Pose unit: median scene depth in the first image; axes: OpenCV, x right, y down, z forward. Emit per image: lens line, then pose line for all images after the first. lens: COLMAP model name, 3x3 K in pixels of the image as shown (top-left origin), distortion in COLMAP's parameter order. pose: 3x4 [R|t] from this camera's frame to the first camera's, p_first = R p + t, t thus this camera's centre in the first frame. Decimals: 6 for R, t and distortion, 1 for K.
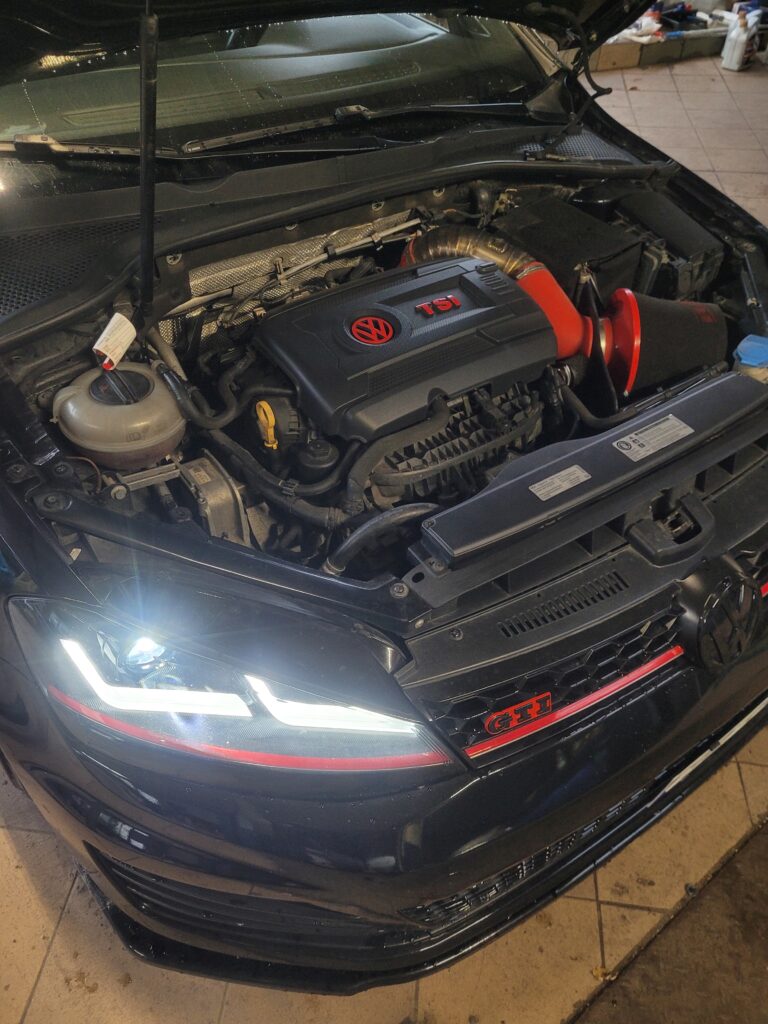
lens RADIAL K [[787.2, 0, 384.0], [0, 787.2, 512.0], [0, 0, 1]] dist [0.061008, -0.066635]
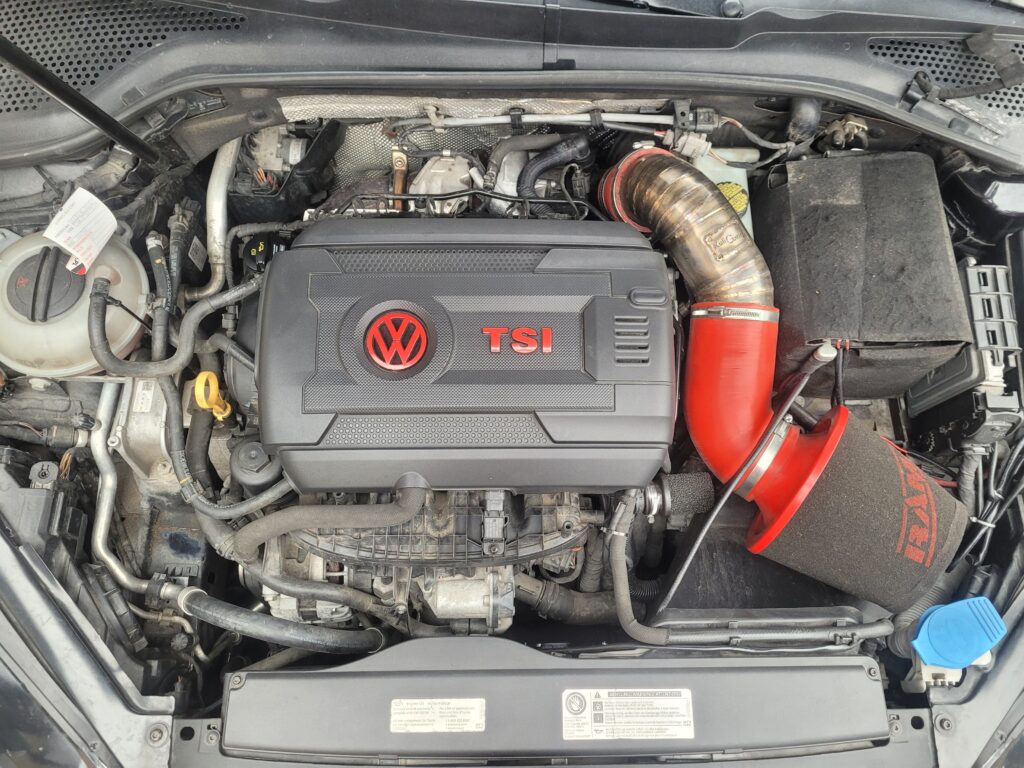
lens RADIAL K [[787.2, 0, 512.0], [0, 787.2, 384.0], [0, 0, 1]] dist [0.061008, -0.066635]
pose [[0.816492, 0.539513, -0.205586, 0.232435], [-0.399144, 0.784751, 0.474184, -0.572894], [0.417162, -0.305109, 0.856086, 0.432233]]
